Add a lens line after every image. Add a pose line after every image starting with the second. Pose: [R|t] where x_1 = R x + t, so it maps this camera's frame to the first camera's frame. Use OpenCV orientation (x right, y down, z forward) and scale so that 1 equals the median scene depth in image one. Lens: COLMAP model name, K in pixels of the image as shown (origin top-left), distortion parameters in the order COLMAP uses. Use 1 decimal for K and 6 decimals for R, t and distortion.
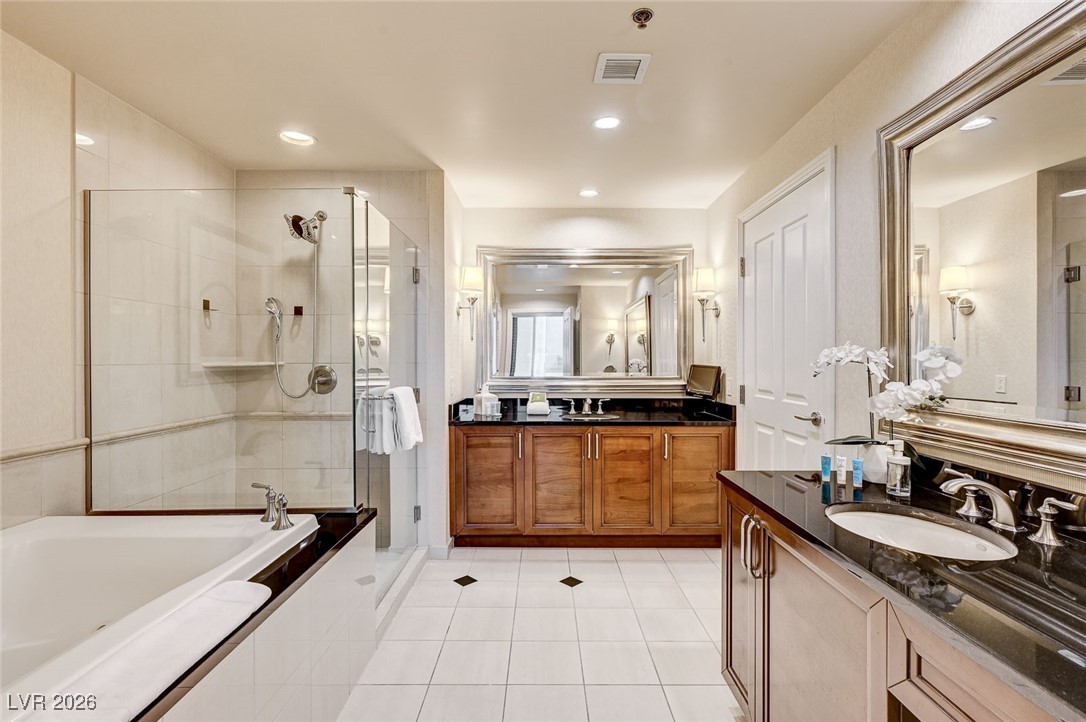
lens RADIAL K [[484.5, 0, 537.5], [0, 484.5, 361.8], [0, 0, 1]] dist [0.007822, -0.000122]
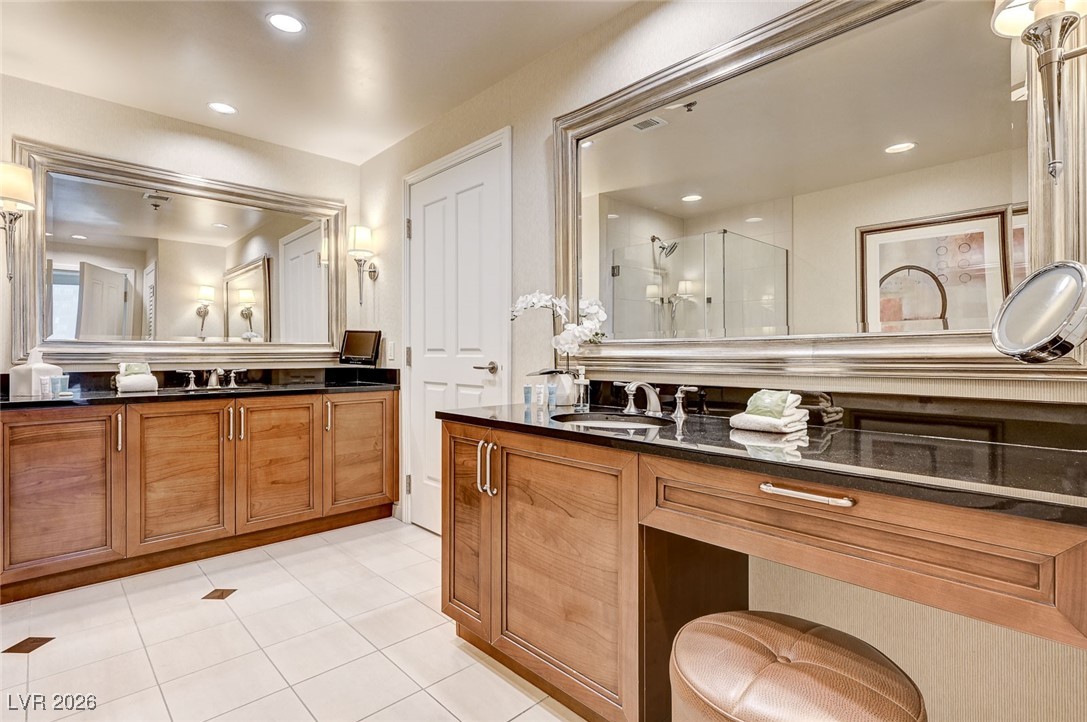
lens RADIAL K [[529.2, 0, 518.9], [0, 529.2, 350.7], [0, 0, 1]] dist [-0.000056, 0.002326]
pose [[0.736942, 0.011908, 0.675851, -0.135200], [-0.006113, 0.999921, -0.010952, 0.062761], [-0.675929, 0.003940, 0.736957, 0.047562]]
